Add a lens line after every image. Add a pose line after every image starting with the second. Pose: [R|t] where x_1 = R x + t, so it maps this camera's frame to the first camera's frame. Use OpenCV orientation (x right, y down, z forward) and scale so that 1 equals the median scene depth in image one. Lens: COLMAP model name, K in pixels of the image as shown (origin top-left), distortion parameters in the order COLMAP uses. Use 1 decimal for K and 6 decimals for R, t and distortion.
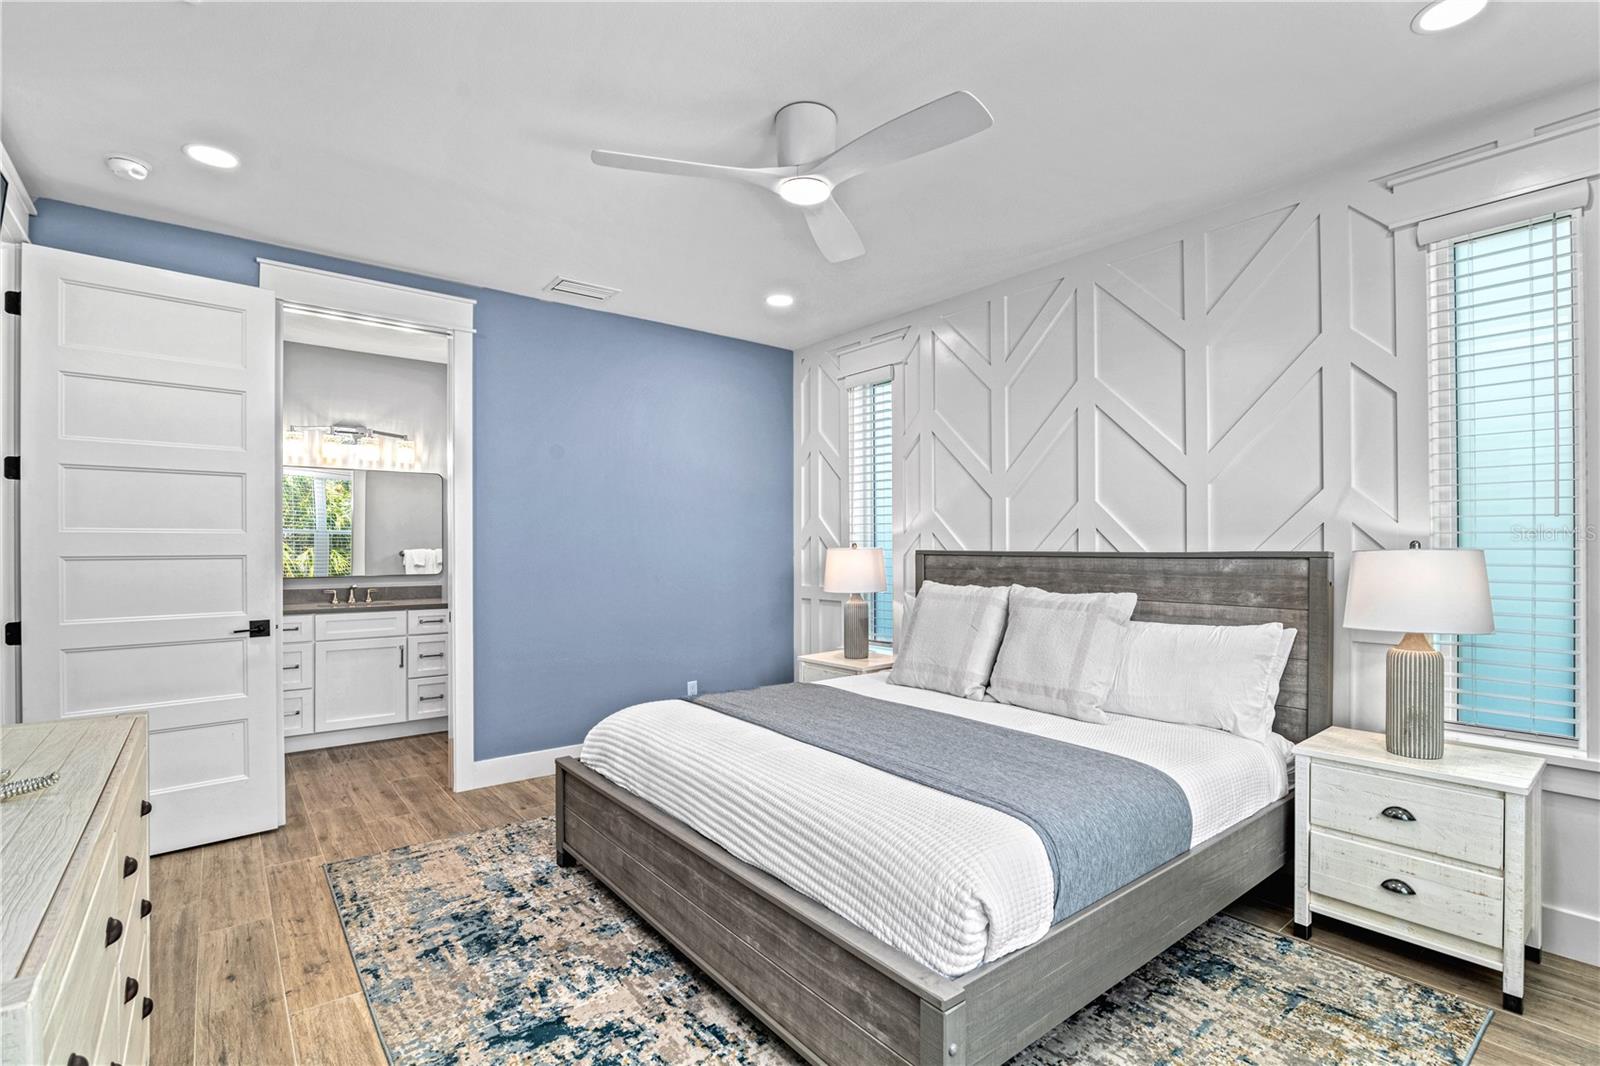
lens RADIAL K [[739.5, 0, 802.2], [0, 739.5, 529.3], [0, 0, 1]] dist [-0.014538, 0.000336]
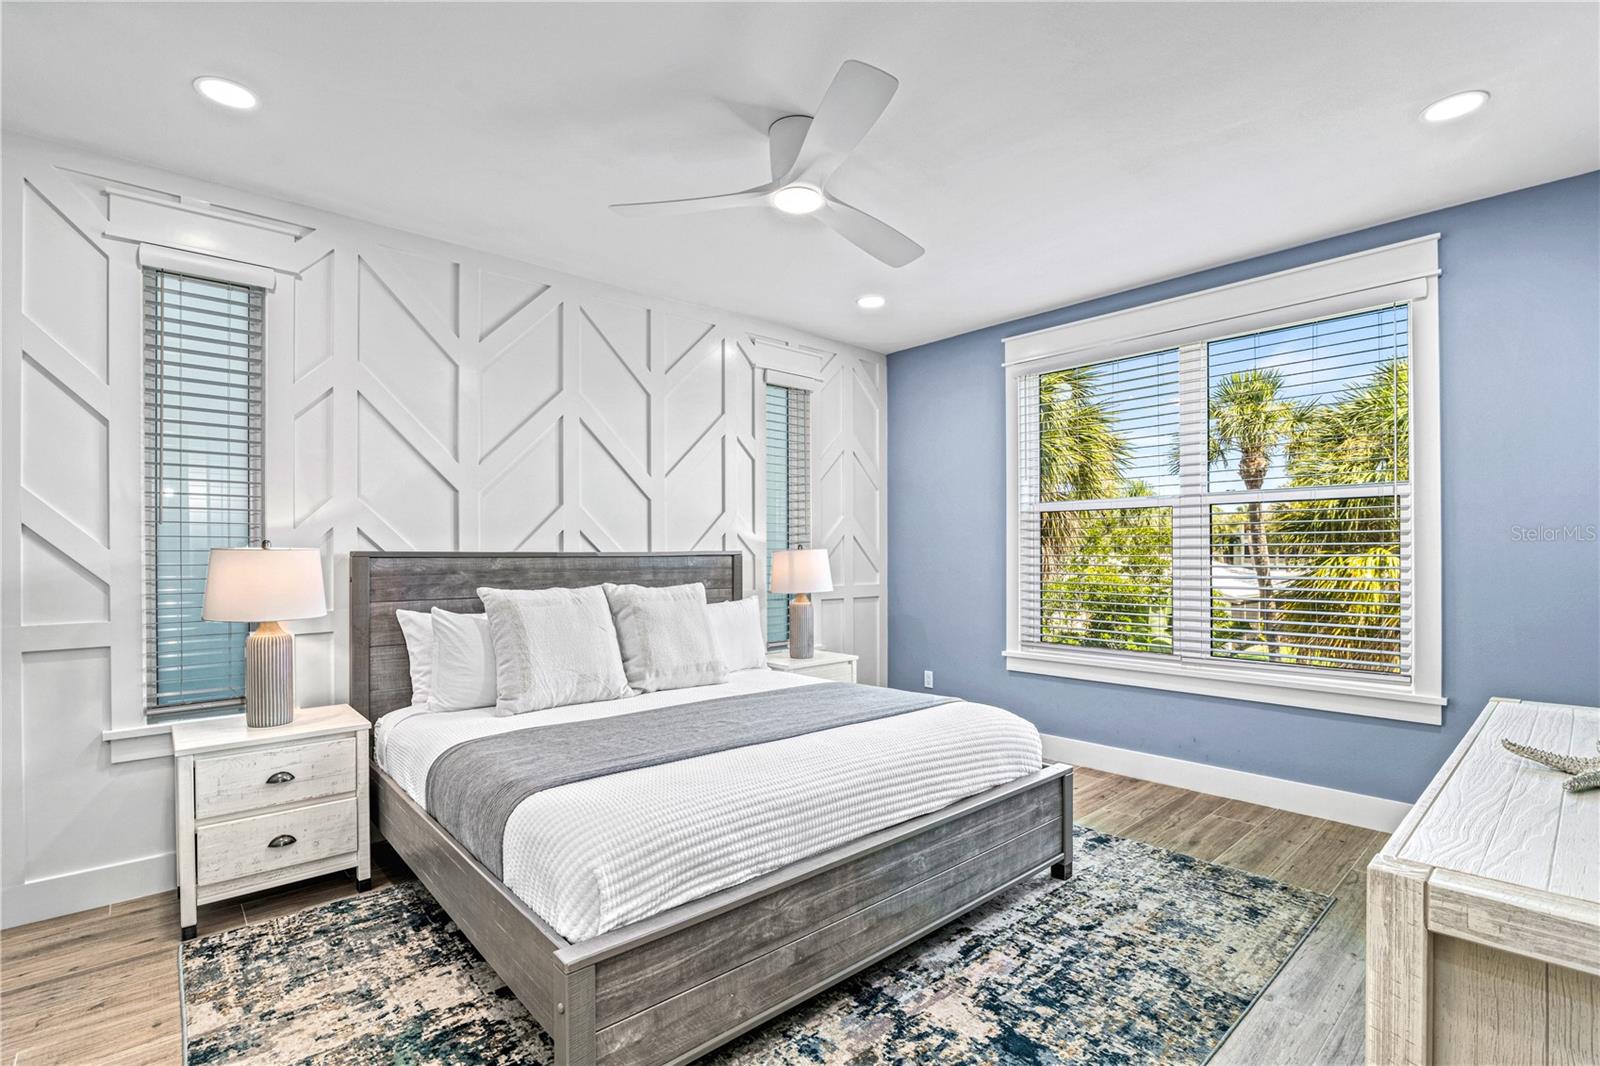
lens RADIAL K [[739.5, 0, 801.7], [0, 739.5, 537.5], [0, 0, 1]] dist [-0.014538, 0.000336]
pose [[-0.062500, 0.022285, 0.997796, -0.909348], [-0.022212, 0.999472, -0.023714, 0.034572], [-0.997798, -0.023645, -0.061972, 0.945781]]
